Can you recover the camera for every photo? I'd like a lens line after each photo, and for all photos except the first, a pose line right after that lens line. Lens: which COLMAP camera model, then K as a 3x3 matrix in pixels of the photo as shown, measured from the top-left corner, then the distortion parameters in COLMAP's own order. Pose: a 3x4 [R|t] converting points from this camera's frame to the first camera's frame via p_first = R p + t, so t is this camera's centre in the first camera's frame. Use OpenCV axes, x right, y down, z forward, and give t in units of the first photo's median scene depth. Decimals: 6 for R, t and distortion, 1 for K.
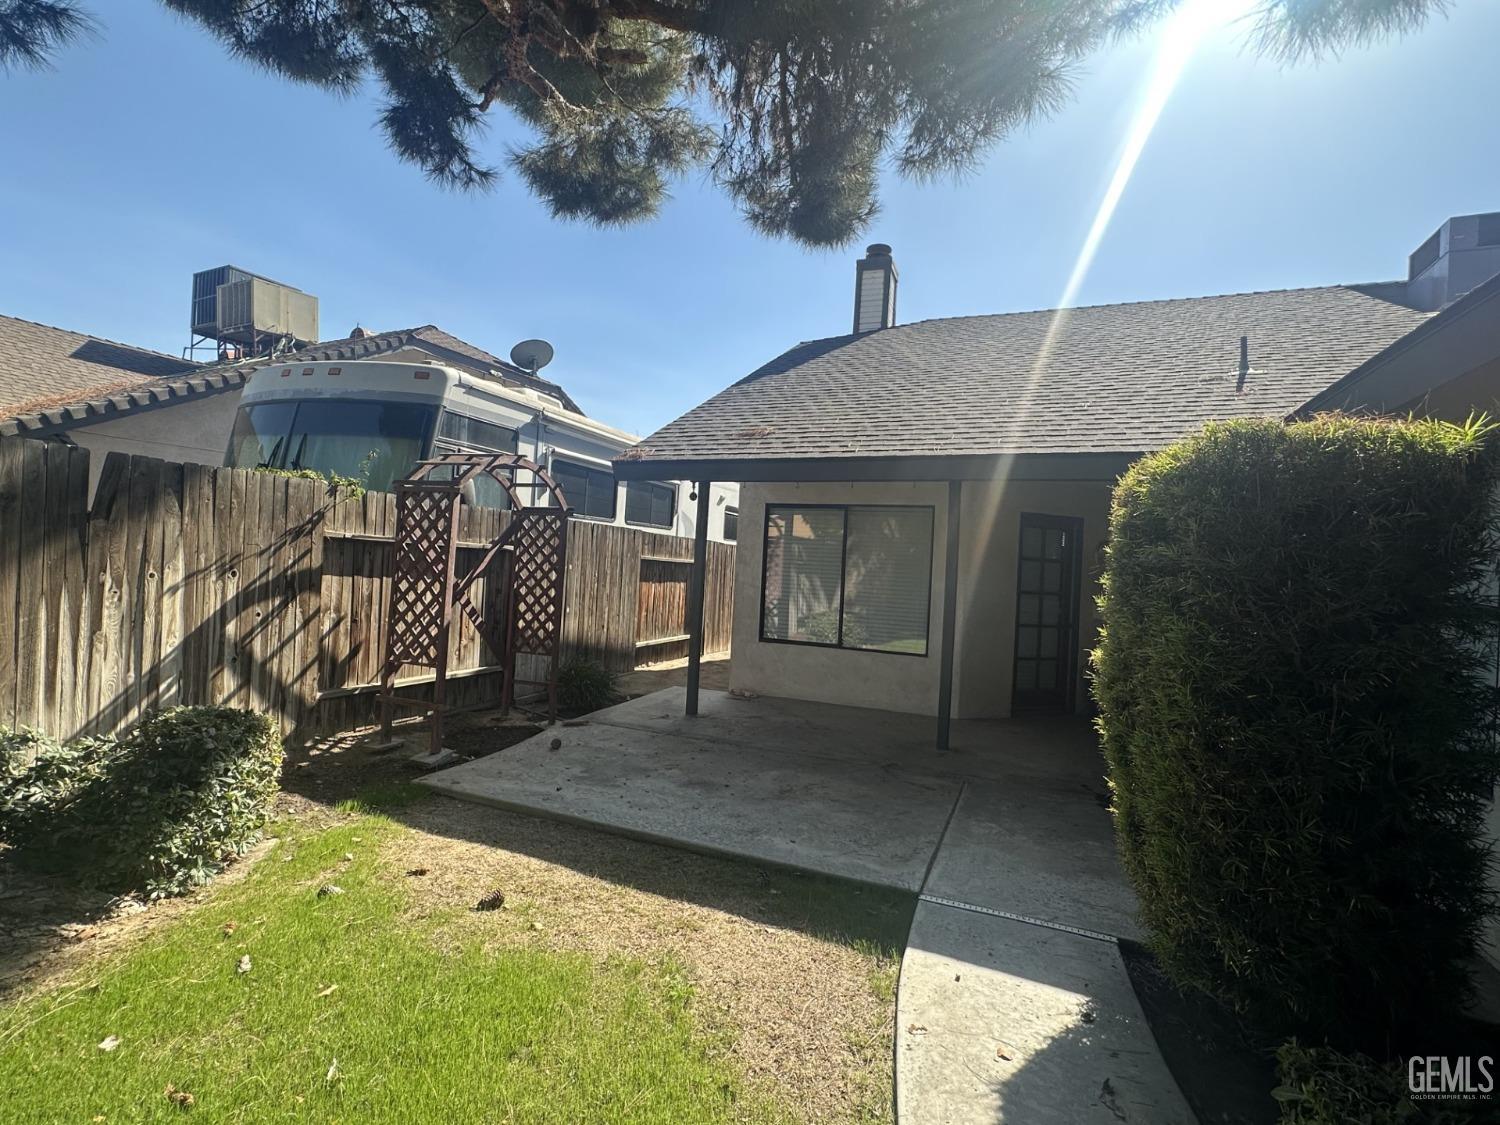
lens RADIAL K [[708.3, 0, 750.0], [0, 708.3, 562.5], [0, 0, 1]] dist [-0.000952, -0.000285]
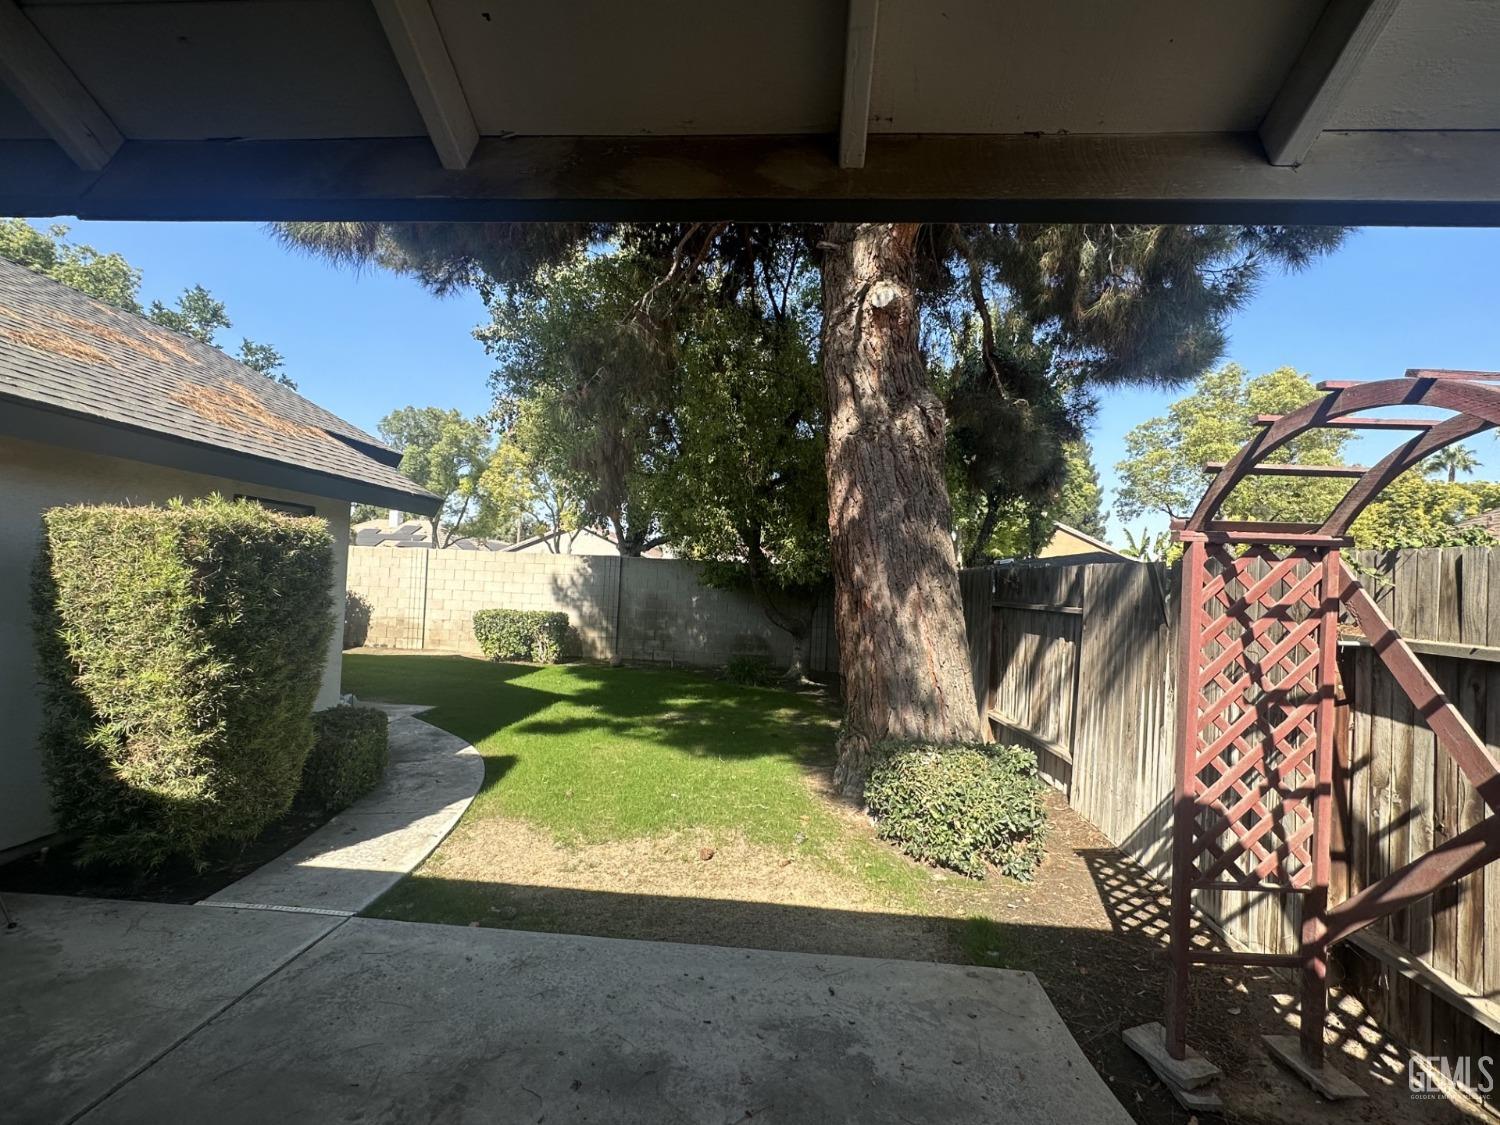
lens RADIAL K [[708.3, 0, 750.0], [0, 708.3, 562.5], [0, 0, 1]] dist [-0.000952, -0.000285]
pose [[-0.945911, -0.101463, -0.308151, 0.046950], [-0.087847, 0.994457, -0.057778, -0.032546], [0.312306, -0.027583, -0.949581, 1.682483]]
